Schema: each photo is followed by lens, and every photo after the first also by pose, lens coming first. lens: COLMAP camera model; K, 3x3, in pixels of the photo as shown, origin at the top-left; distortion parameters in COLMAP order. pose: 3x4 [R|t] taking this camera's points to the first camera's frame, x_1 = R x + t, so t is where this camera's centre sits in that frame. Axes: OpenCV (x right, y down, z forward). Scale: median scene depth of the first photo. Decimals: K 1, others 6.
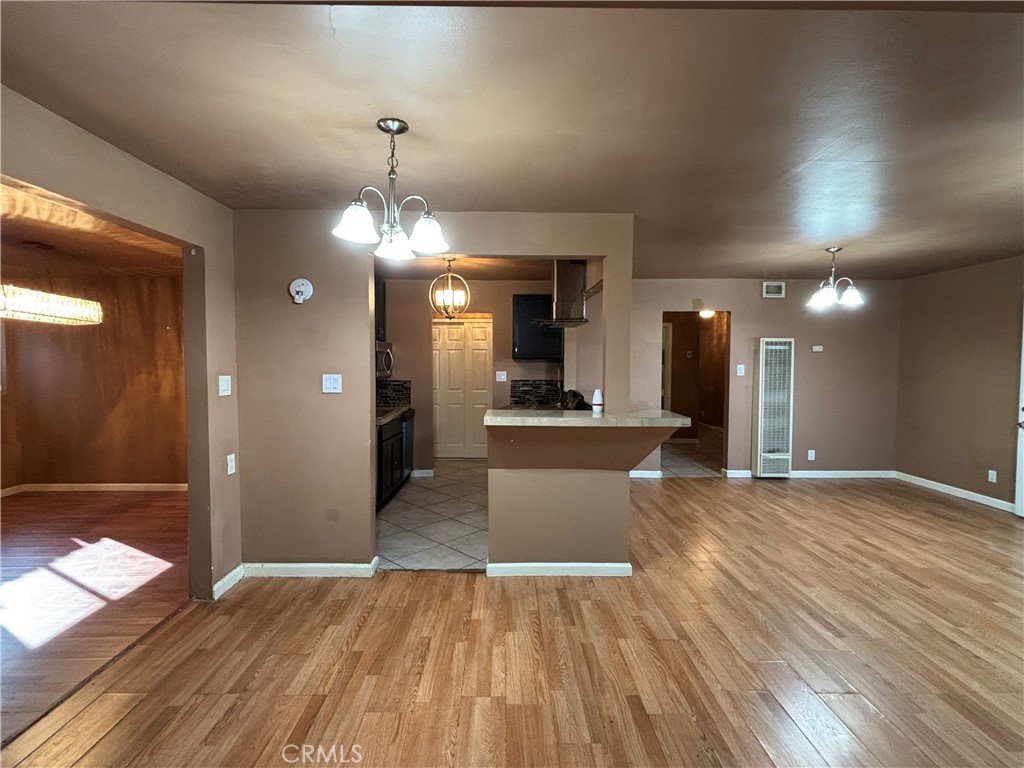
lens RADIAL K [[472.9, 0, 505.8], [0, 472.9, 378.6], [0, 0, 1]] dist [0.002272, 0.001180]
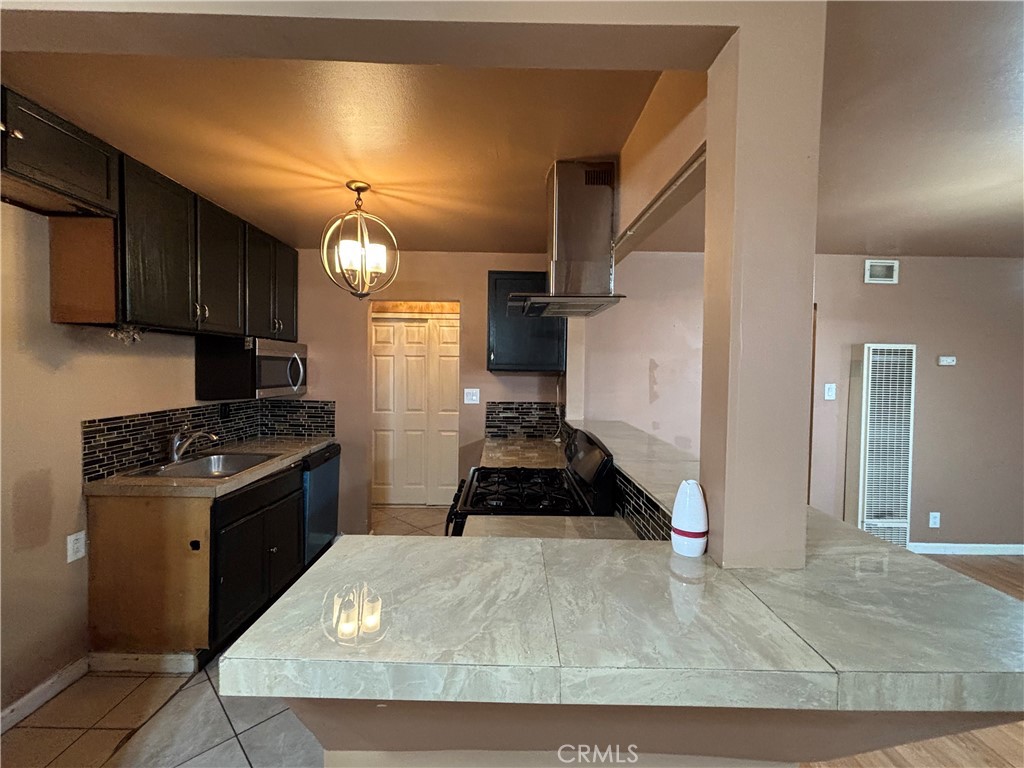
lens RADIAL K [[410.9, 0, 509.3], [0, 410.9, 380.6], [0, 0, 1]] dist [0.001790, 0.000608]
pose [[0.999920, 0.012601, -0.001071, 0.044751], [-0.012610, 0.999876, -0.009465, -0.022494], [0.000951, 0.009478, 0.999955, 0.427912]]
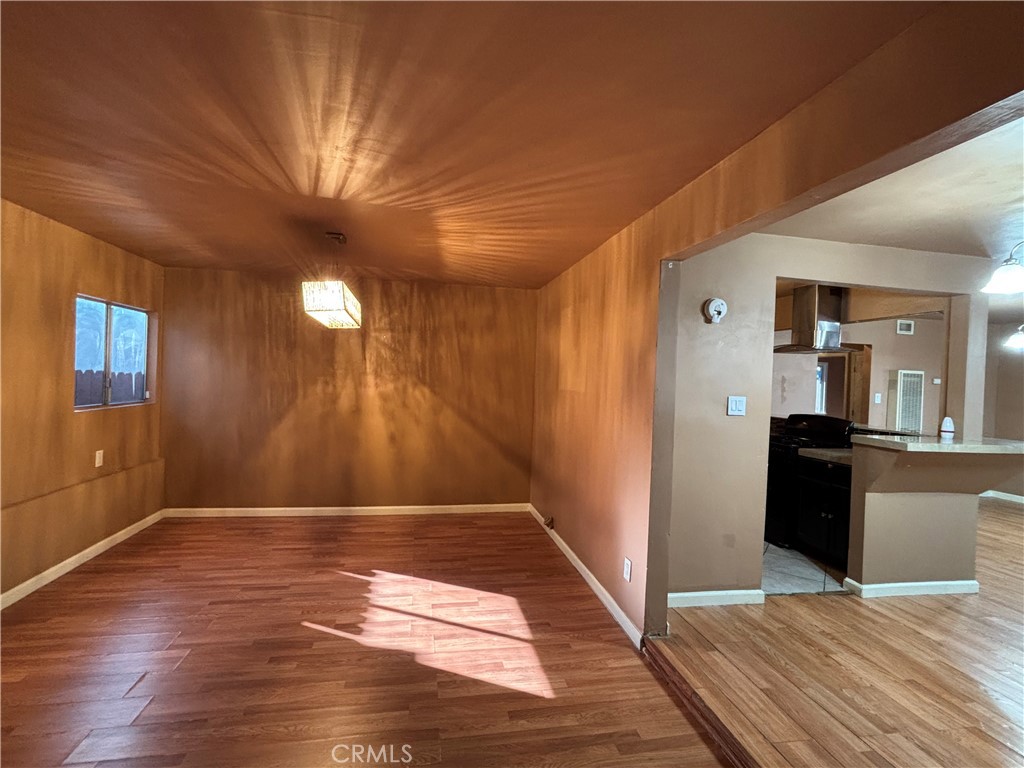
lens RADIAL K [[472.9, 0, 490.7], [0, 472.9, 382.2], [0, 0, 1]] dist [0.002272, 0.001180]
pose [[0.985449, 0.034247, 0.166487, -0.589784], [-0.030099, 0.999172, -0.027378, 0.002080], [-0.167287, 0.021968, 0.985663, 0.065051]]
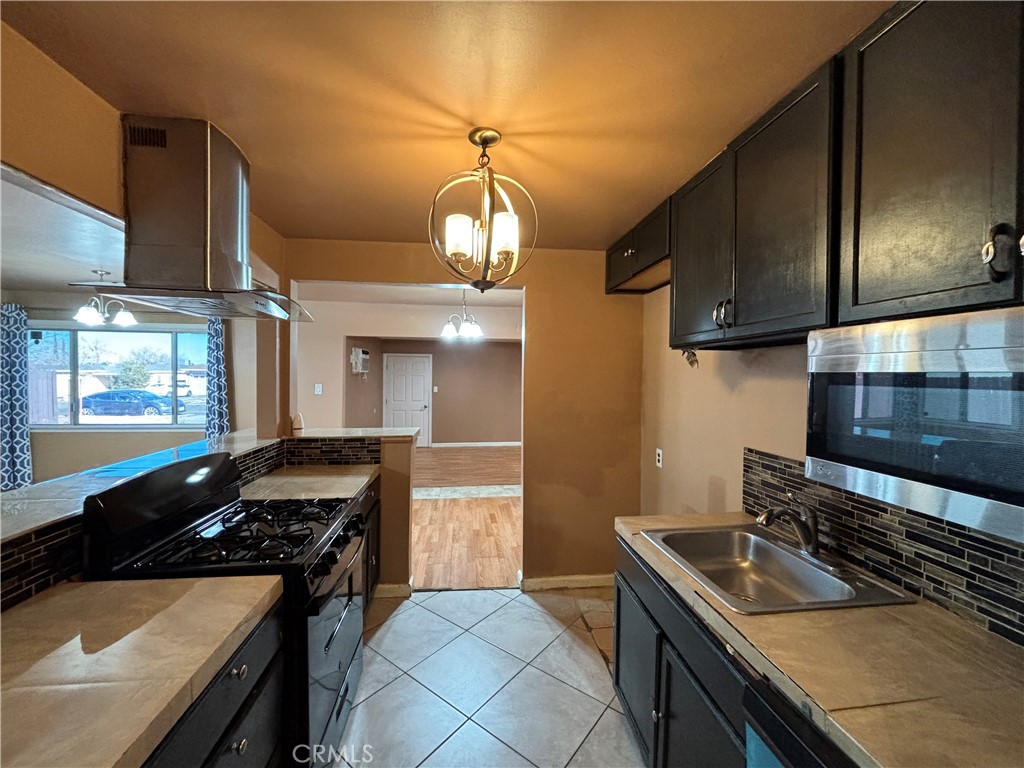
lens RADIAL K [[410.9, 0, 515.2], [0, 410.9, 379.2], [0, 0, 1]] dist [0.001790, 0.000608]
pose [[-0.992899, -0.003632, -0.118903, -0.091794], [-0.010250, 0.998428, 0.055095, -0.061392], [0.118516, 0.055923, -0.991376, 1.114141]]
